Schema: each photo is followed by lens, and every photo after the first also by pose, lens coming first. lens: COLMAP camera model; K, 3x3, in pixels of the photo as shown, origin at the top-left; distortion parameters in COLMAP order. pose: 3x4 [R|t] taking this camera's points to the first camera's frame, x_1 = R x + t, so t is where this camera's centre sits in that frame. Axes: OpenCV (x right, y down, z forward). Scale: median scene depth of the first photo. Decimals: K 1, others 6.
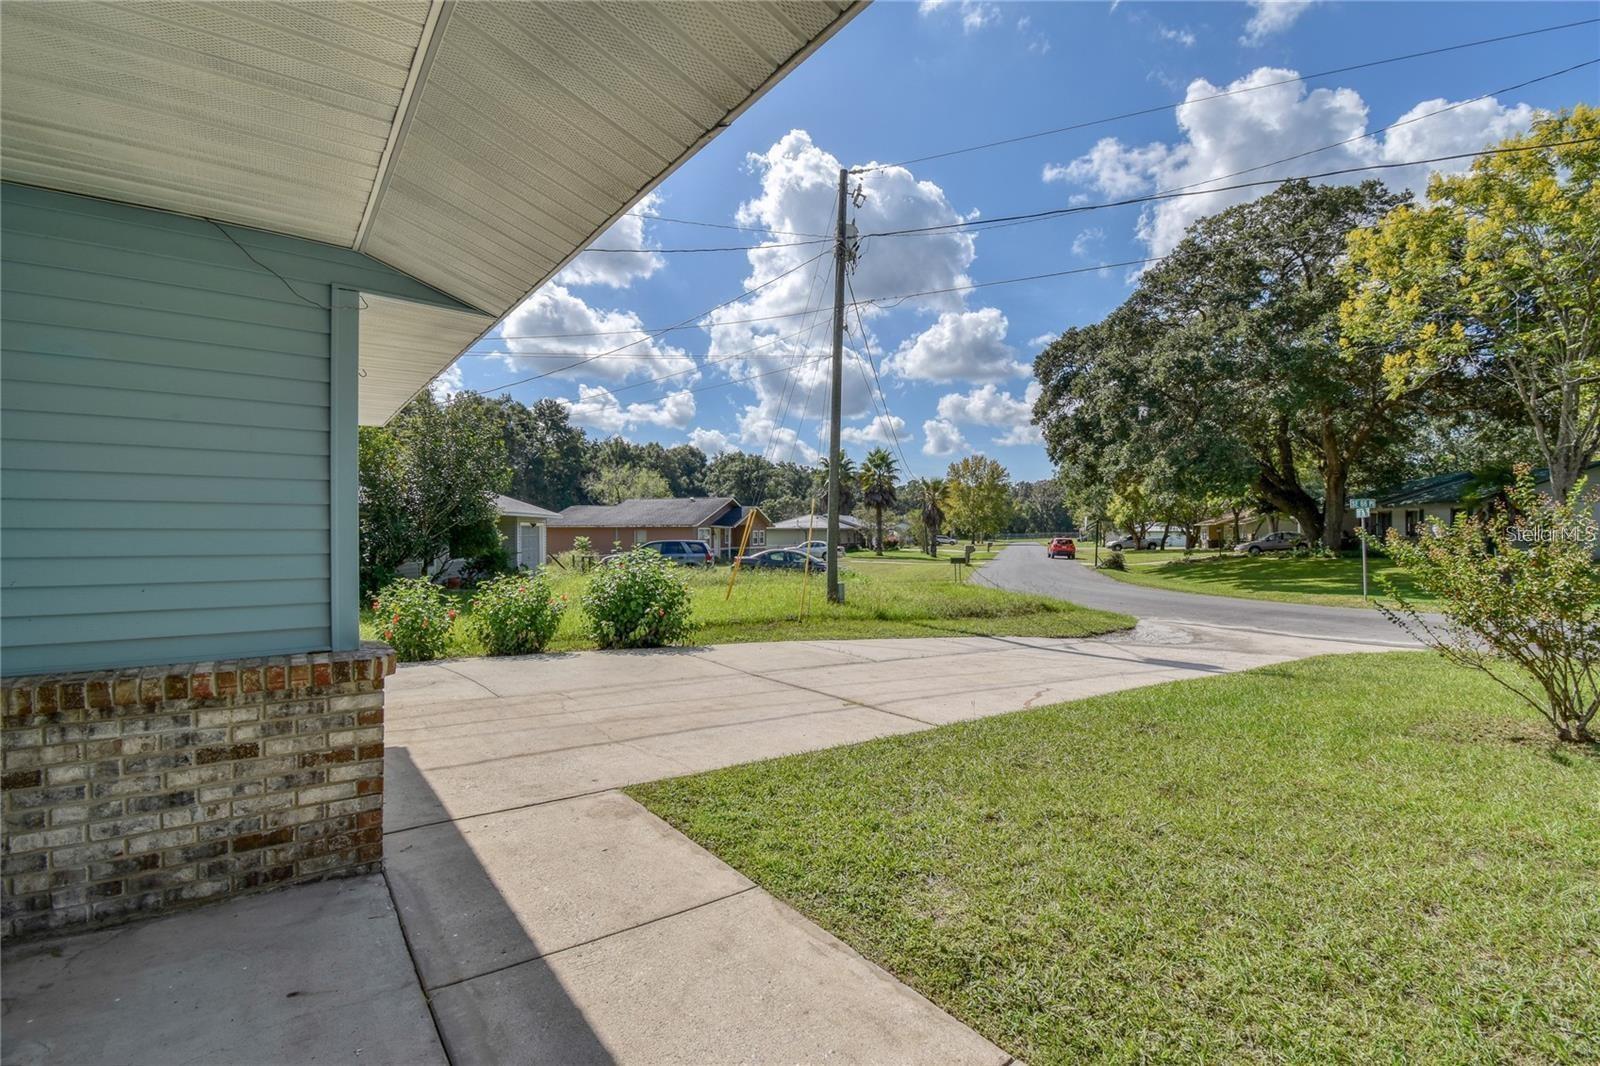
lens RADIAL K [[736.7, 0, 802.6], [0, 736.7, 537.1], [0, 0, 1]] dist [-0.001954, -0.000746]
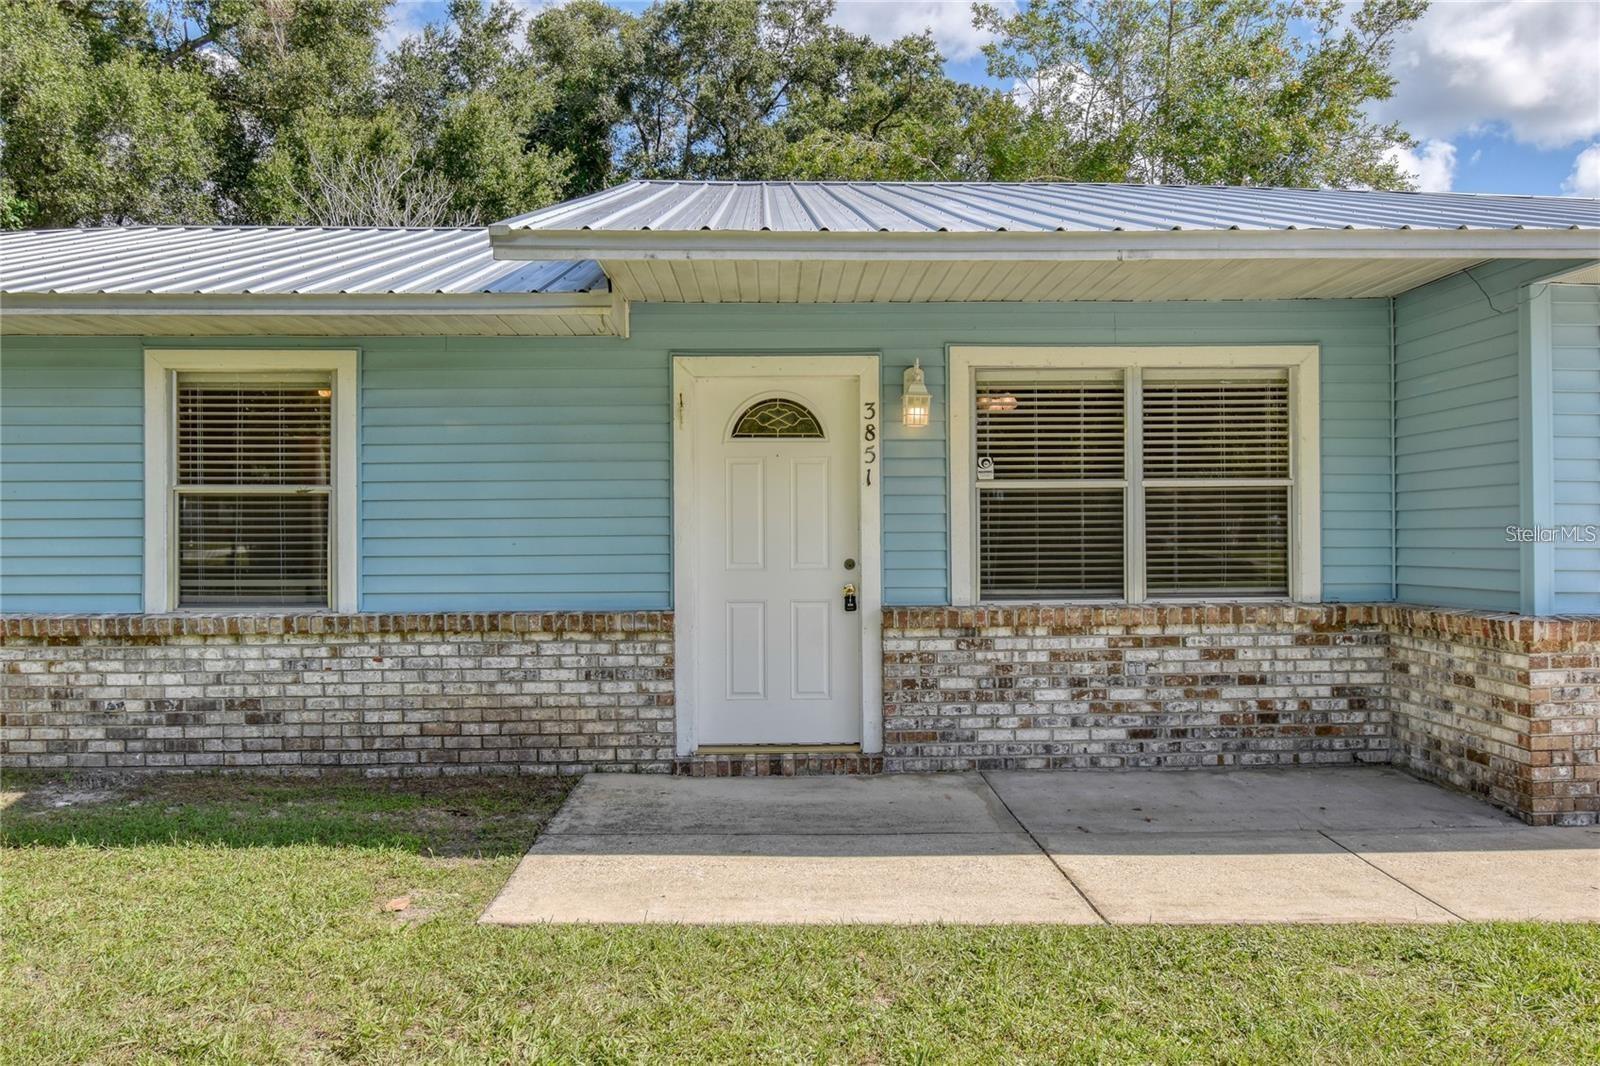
lens RADIAL K [[1225.3, 0, 801.5], [0, 1225.3, 525.0], [0, 0, 1]] dist [0.004094, -0.005752]
pose [[-0.574171, -0.003369, -0.818728, 1.620743], [0.010667, 0.999876, -0.011594, 0.034869], [0.818666, -0.015390, -0.574064, 1.272326]]
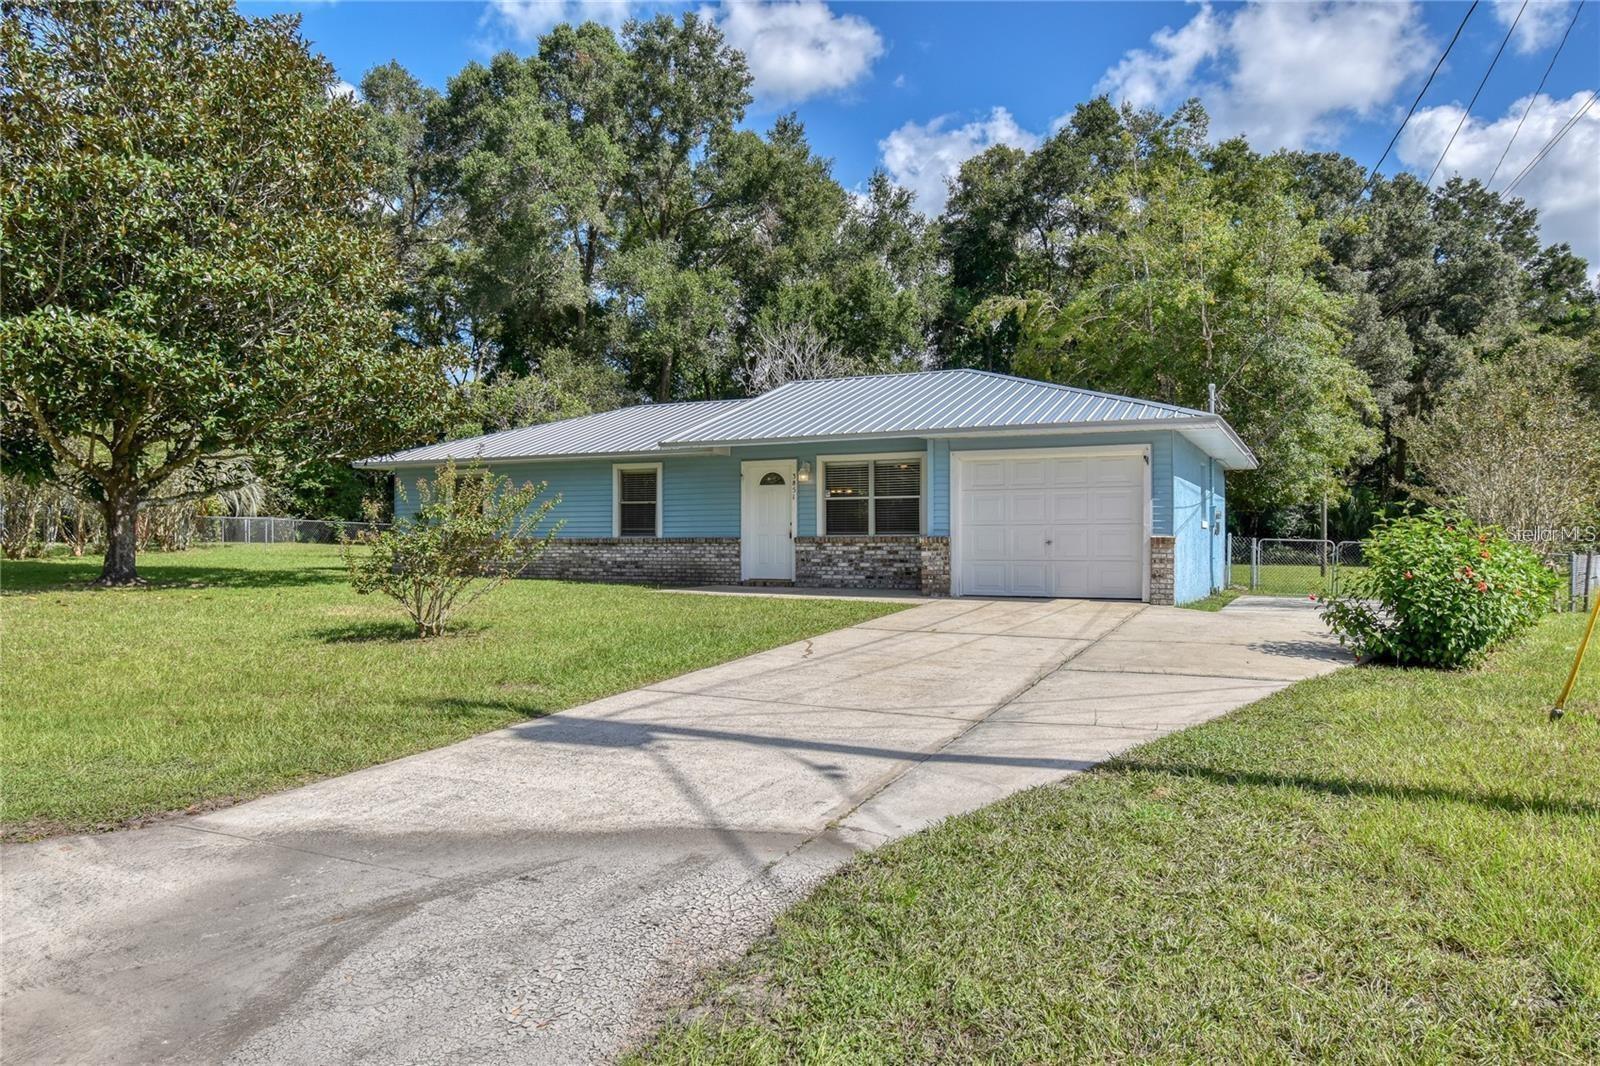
lens RADIAL K [[1016.8, 0, 800.1], [0, 1016.8, 535.3], [0, 0, 1]] dist [-0.005323, -0.000209]
pose [[-0.879071, 0.006911, -0.476640, 2.649943], [0.007282, 0.999973, 0.001068, 0.155176], [0.476635, -0.002532, -0.879098, 5.797462]]
